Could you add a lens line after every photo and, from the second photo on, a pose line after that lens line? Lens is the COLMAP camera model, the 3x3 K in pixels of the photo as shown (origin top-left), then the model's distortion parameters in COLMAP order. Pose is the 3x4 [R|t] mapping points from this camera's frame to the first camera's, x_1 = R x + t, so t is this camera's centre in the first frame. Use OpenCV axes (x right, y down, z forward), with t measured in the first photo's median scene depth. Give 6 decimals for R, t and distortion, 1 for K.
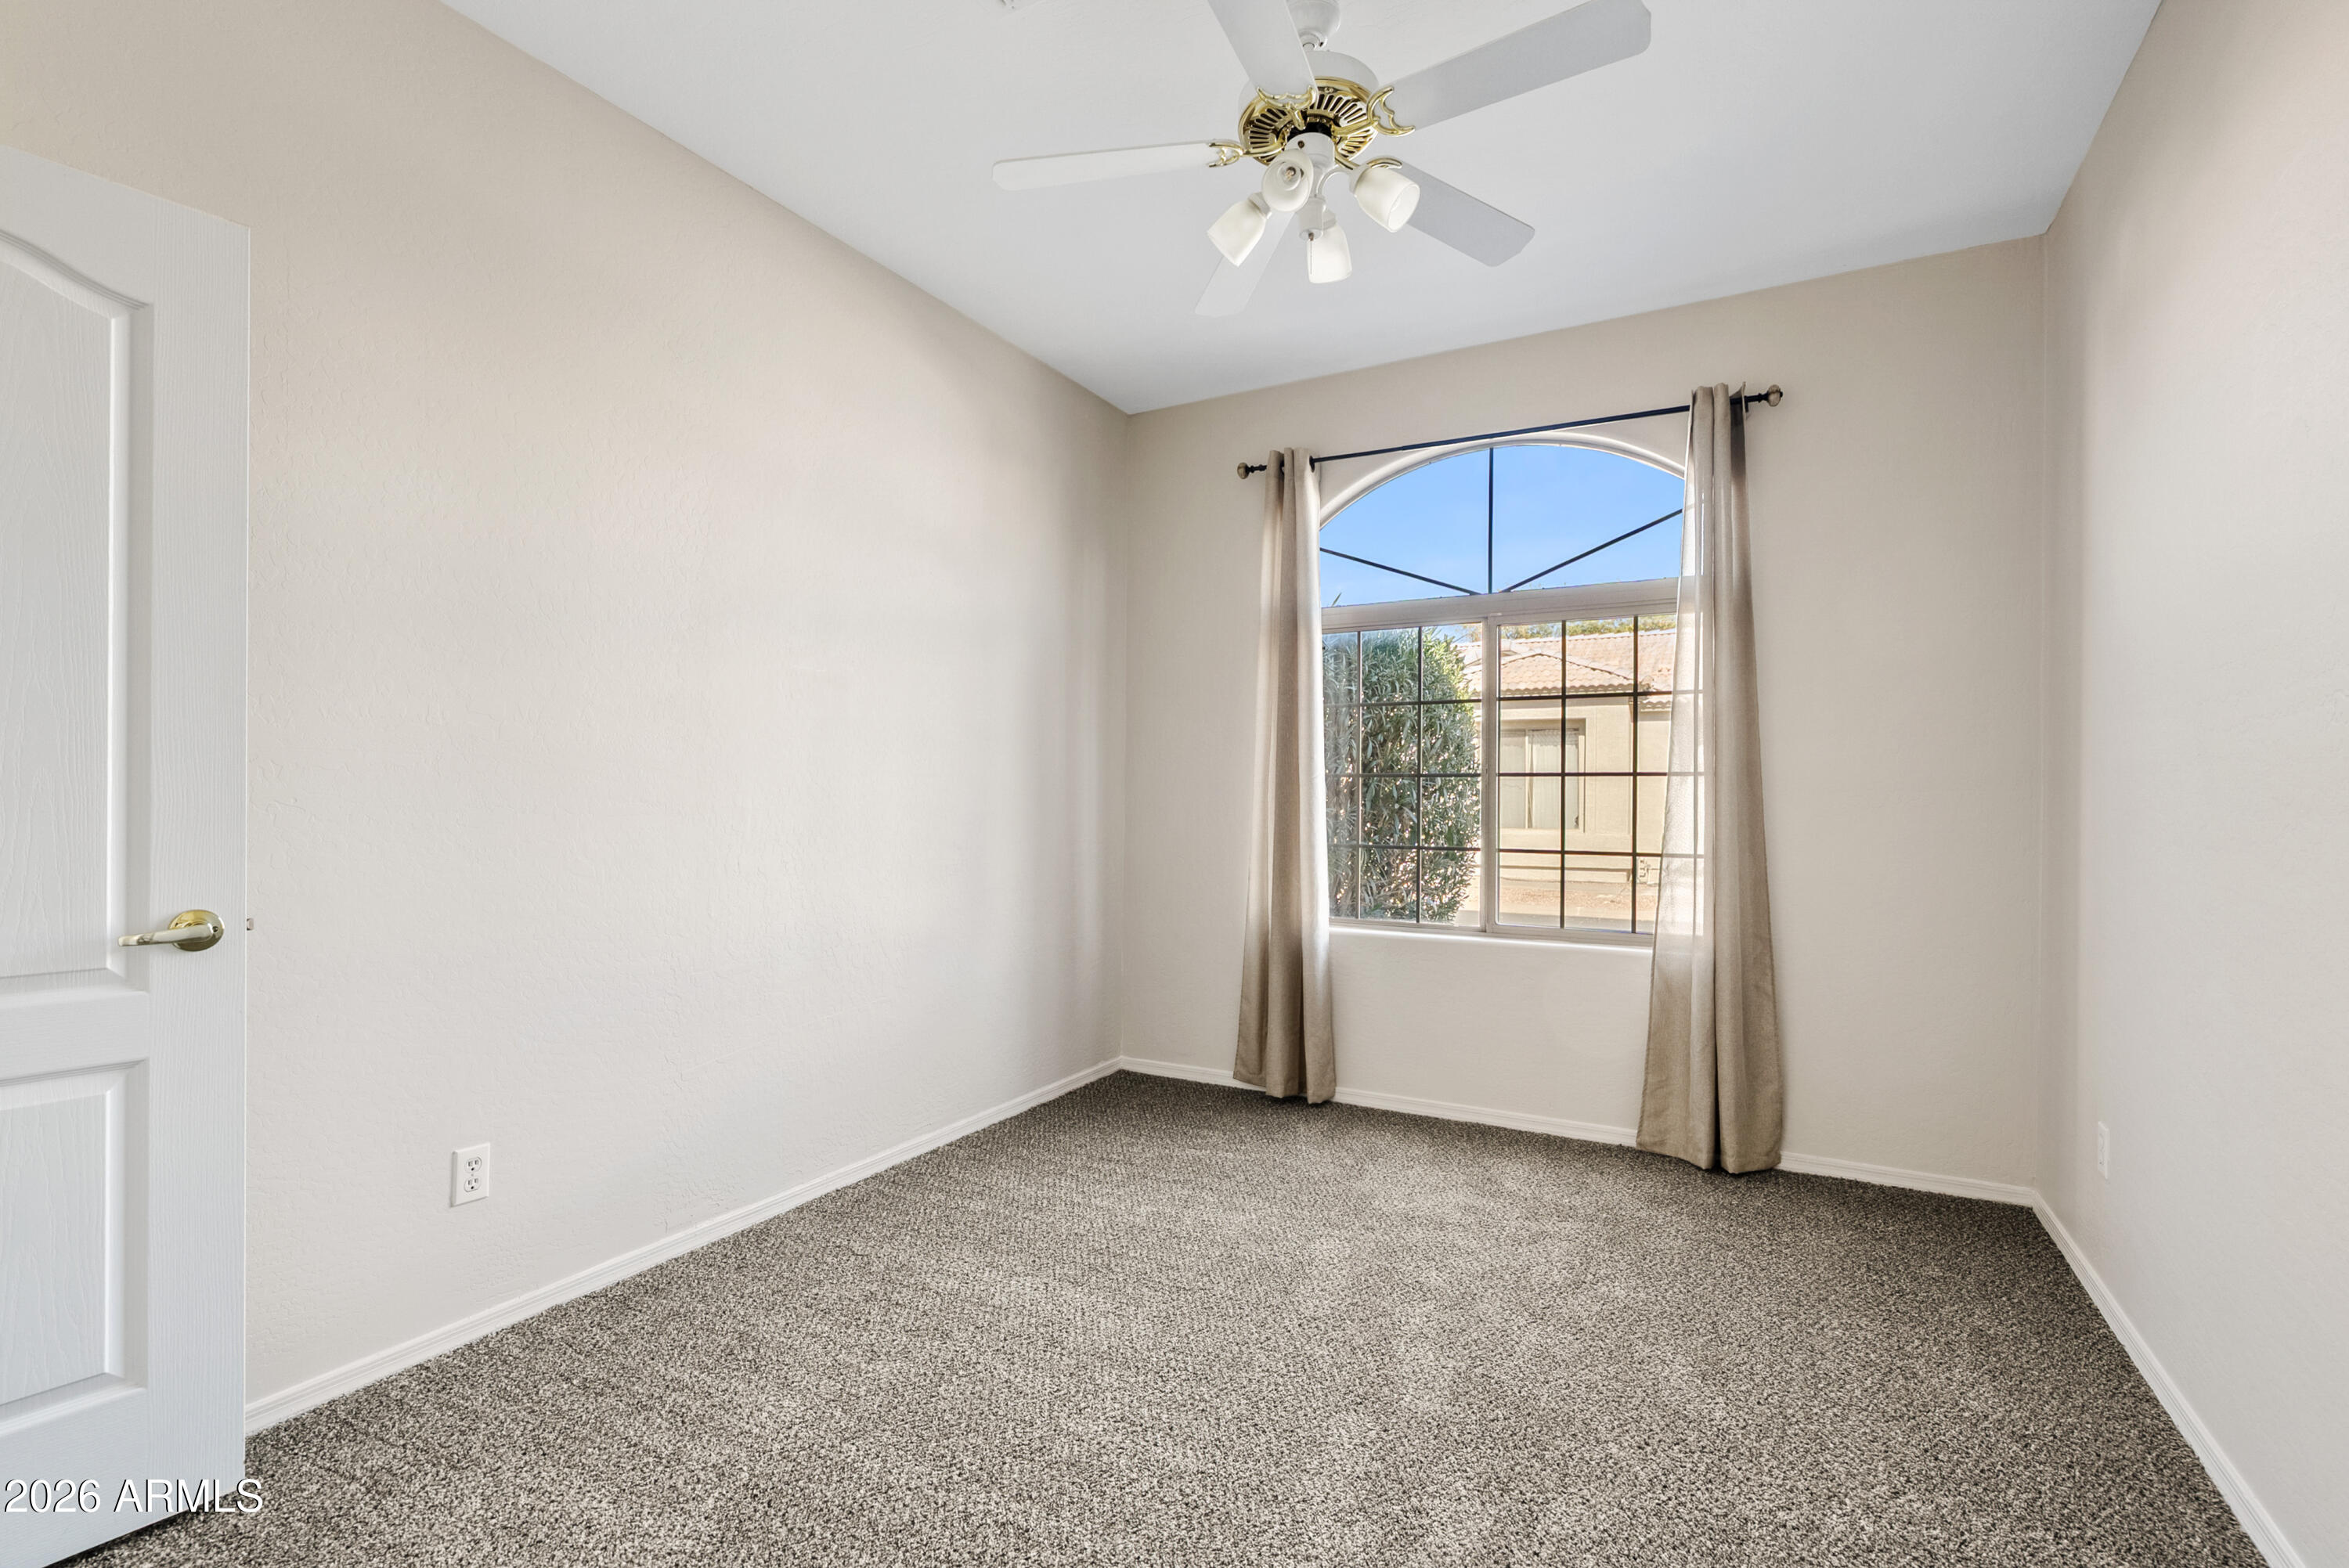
lens RADIAL K [[1083.5, 0, 1176.4], [0, 1083.5, 787.0], [0, 0, 1]] dist [-0.008268, 0.002240]
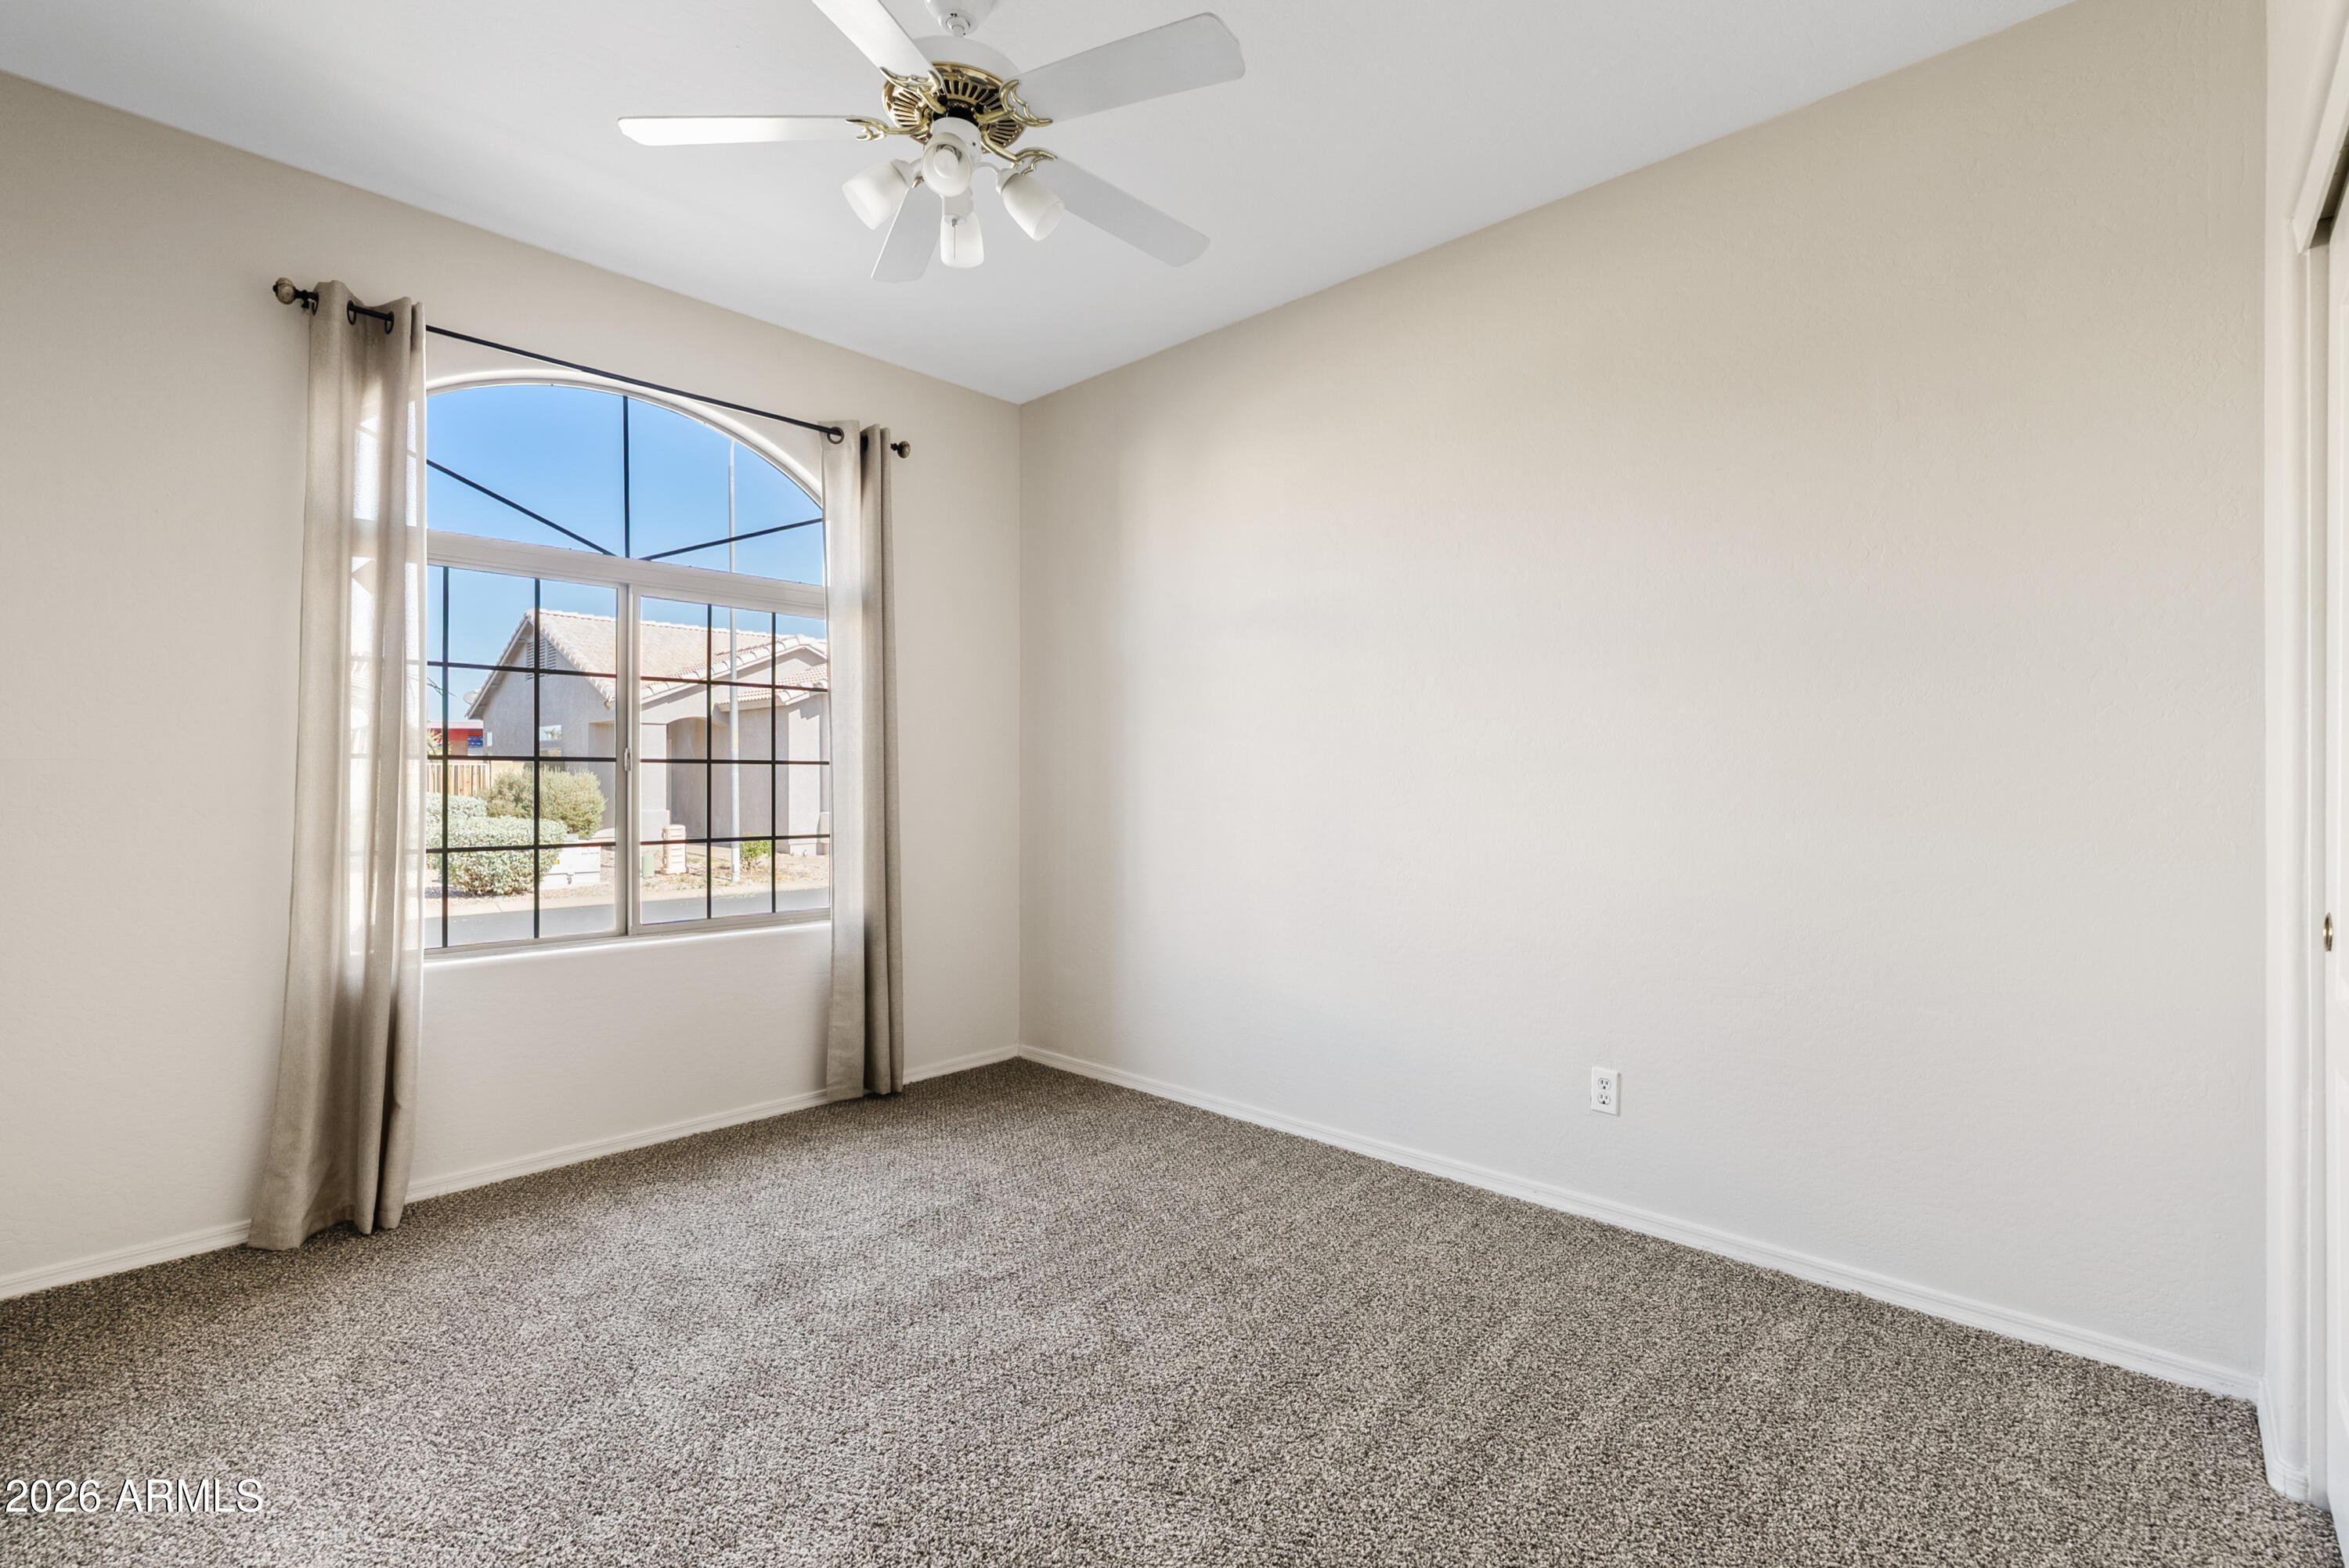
lens RADIAL K [[1083.5, 0, 1173.8], [0, 1083.5, 776.0], [0, 0, 1]] dist [-0.008268, 0.002240]
pose [[0.241491, -0.006559, 0.970381, -0.492121], [-0.004399, 0.999959, 0.007854, -0.007414], [-0.970393, -0.006166, 0.241452, 0.358016]]
